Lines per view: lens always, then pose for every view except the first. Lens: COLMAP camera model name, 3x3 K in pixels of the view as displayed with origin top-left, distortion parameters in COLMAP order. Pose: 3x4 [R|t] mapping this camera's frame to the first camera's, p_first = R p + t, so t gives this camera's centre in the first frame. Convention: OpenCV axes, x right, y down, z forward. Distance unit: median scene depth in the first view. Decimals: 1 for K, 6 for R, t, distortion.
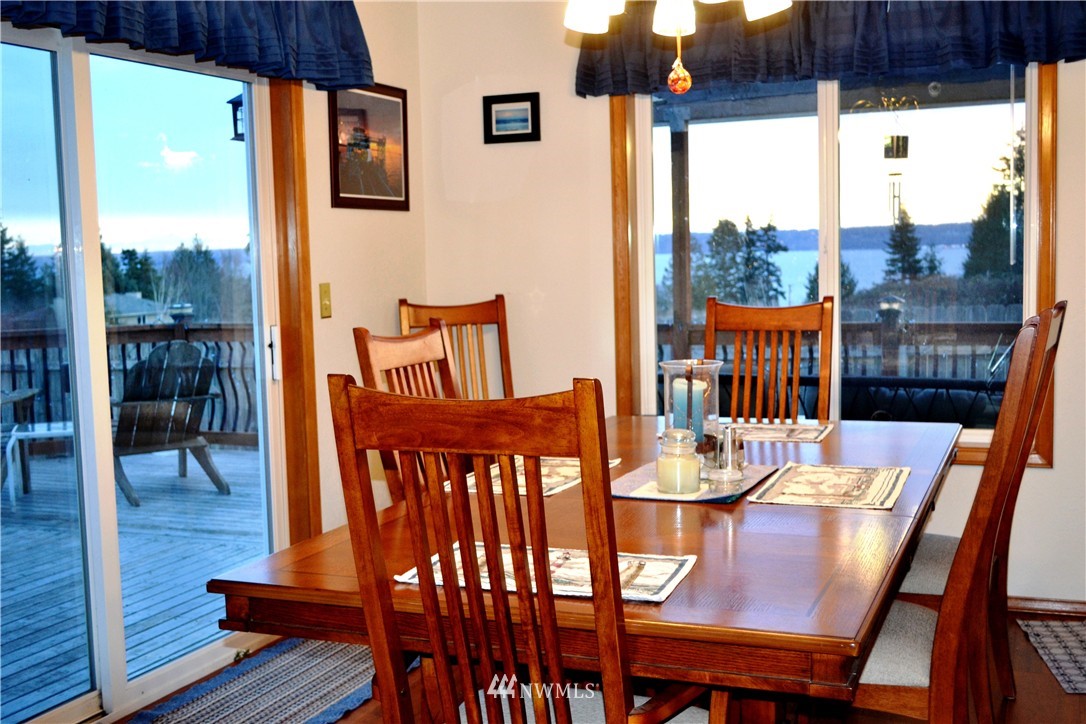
lens RADIAL K [[1235.1, 0, 542.7], [0, 1235.1, 362.4], [0, 0, 1]] dist [-0.004994, 0.000000]
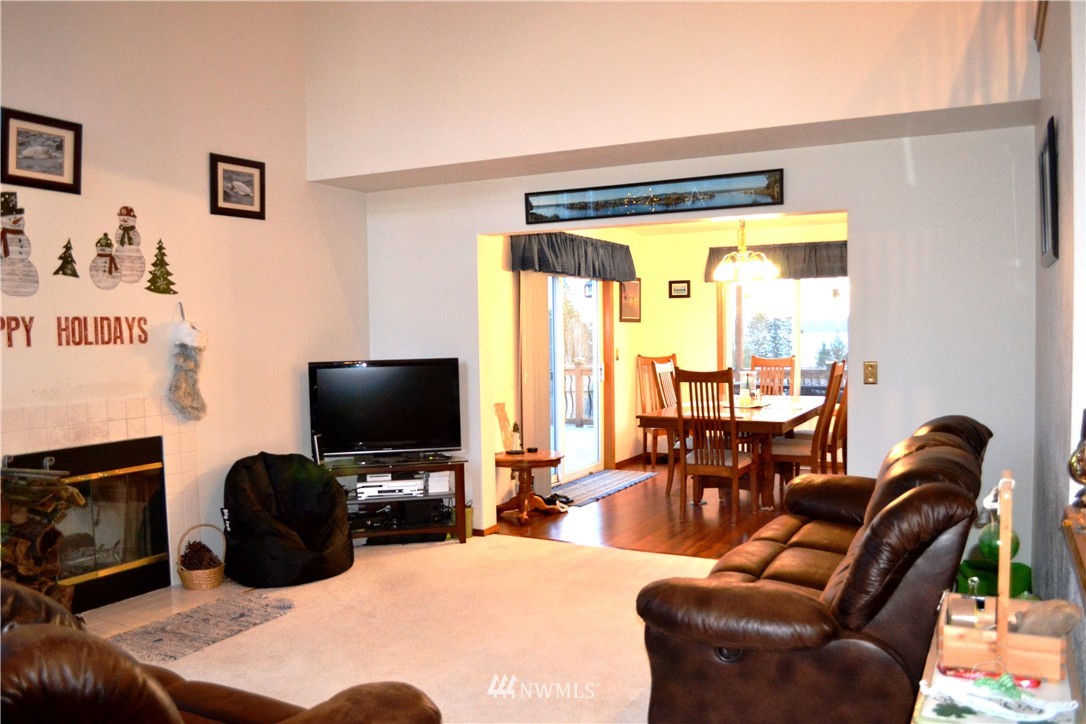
lens RADIAL K [[896.3, 0, 544.8], [0, 896.3, 362.3], [0, 0, 1]] dist [-0.070929, -0.006879]
pose [[0.995801, 0.018848, -0.089582, -0.141654], [-0.023488, 0.998421, -0.051023, 0.071396], [0.088479, 0.052913, 0.994672, -0.984133]]
